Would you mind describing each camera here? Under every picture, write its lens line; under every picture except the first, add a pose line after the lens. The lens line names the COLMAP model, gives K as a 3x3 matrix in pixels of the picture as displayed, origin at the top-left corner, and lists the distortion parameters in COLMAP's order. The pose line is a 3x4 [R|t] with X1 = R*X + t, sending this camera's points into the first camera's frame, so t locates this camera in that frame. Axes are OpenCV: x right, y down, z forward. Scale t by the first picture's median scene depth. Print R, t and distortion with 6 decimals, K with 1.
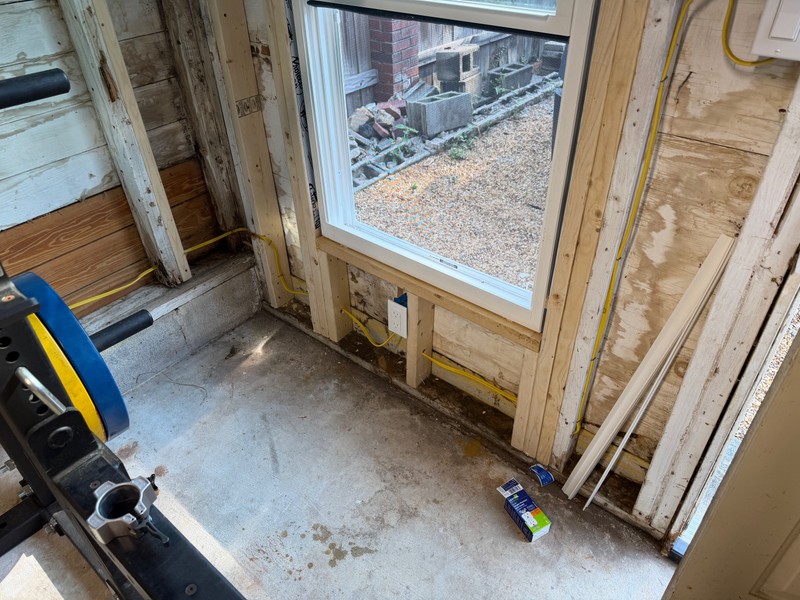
lens RADIAL K [[570.3, 0, 399.1], [0, 570.3, 301.1], [0, 0, 1]] dist [0.000881, -0.005321]
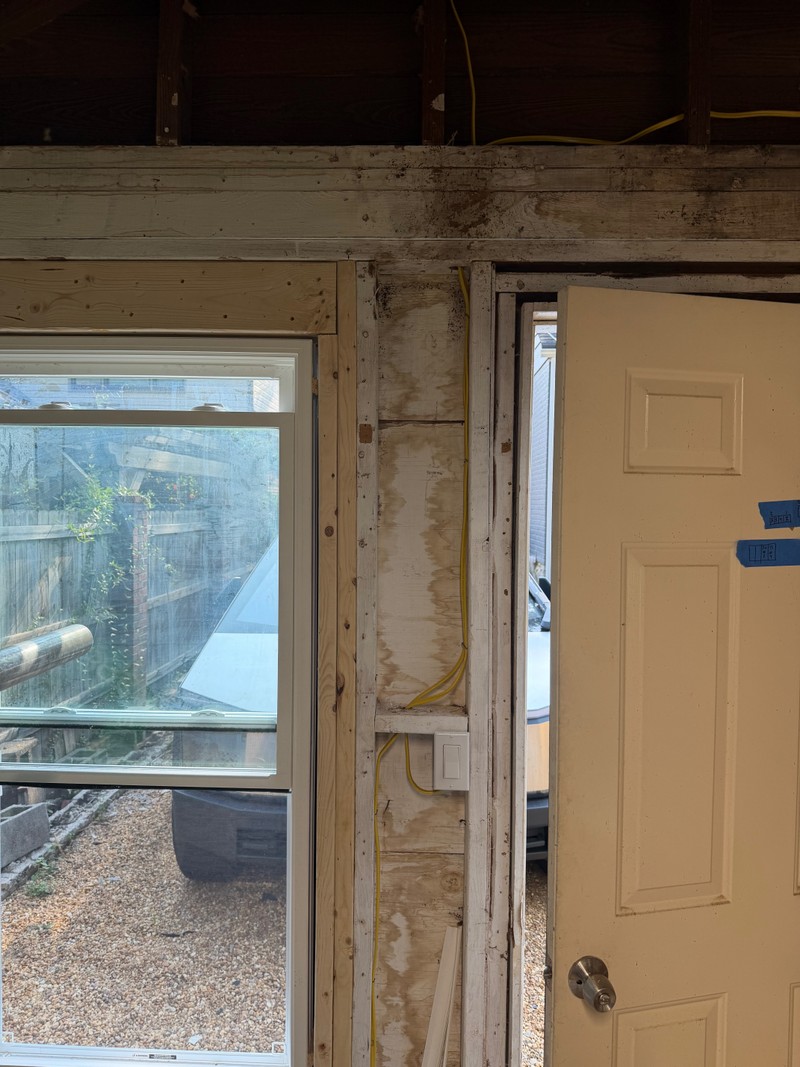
lens RADIAL K [[760.6, 0, 401.6], [0, 760.6, 542.0], [0, 0, 1]] dist [0.000881, -0.005321]
pose [[0.786602, 0.009944, 0.617380, -0.425278], [0.341966, 0.825508, -0.448994, -0.093759], [-0.514116, 0.564303, 0.645946, -0.350045]]
